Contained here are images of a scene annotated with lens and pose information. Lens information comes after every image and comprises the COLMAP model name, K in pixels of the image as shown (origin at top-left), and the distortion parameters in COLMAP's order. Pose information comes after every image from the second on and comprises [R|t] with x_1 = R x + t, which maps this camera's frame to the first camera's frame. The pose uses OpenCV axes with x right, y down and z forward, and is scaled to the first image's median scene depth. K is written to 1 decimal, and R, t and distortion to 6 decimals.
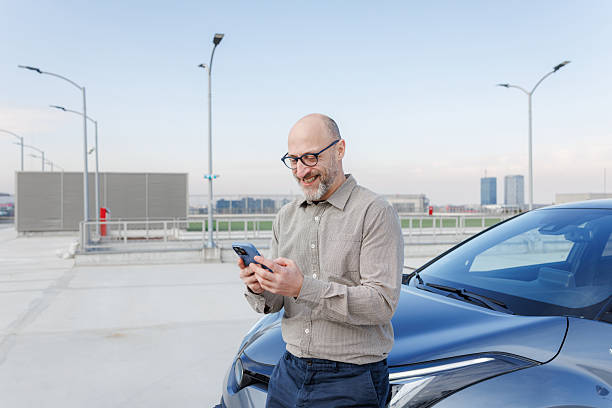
lens RADIAL K [[579.7, 0, 306.0], [0, 579.7, 204.0], [0, 0, 1]] dist [0.004508, -0.007164]
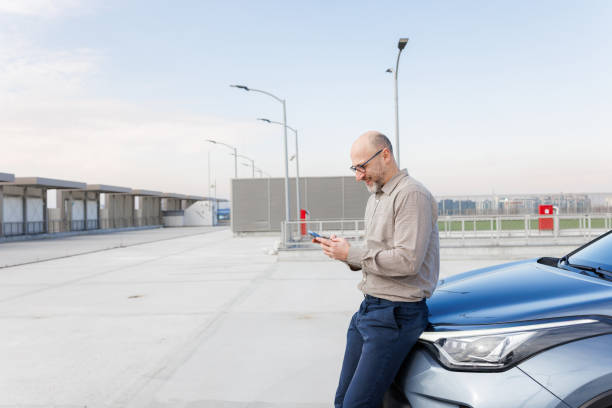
lens RADIAL K [[579.7, 0, 306.0], [0, 579.7, 204.0], [0, 0, 1]] dist [0.004508, -0.007164]
pose [[0.943008, -0.016510, -0.332360, 0.019756], [0.014962, 0.999862, -0.007215, 0.005148], [0.332433, 0.001832, 0.943125, -0.025882]]
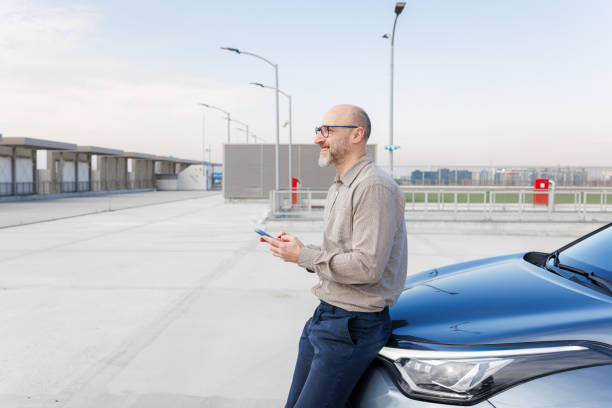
lens RADIAL K [[579.7, 0, 306.0], [0, 579.7, 204.0], [0, 0, 1]] dist [0.004508, -0.007164]
pose [[0.944859, 0.025905, -0.326453, 0.022765], [-0.009508, 0.998616, 0.051724, -0.000374], [0.327341, -0.045768, 0.943797, 0.000201]]
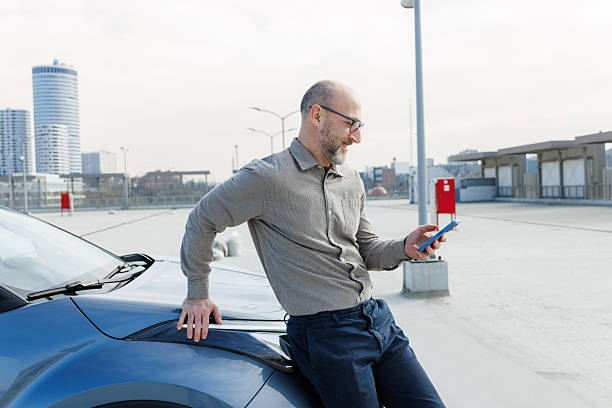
lens RADIAL K [[587.8, 0, 306.0], [0, 587.8, 204.0], [0, 0, 1]] dist [-0.001391, -0.009132]
pose [[-0.985667, 0.031738, 0.165688, -1.089500], [0.035932, 0.999104, 0.022376, 0.026277], [-0.164830, 0.028009, -0.985924, 3.811495]]
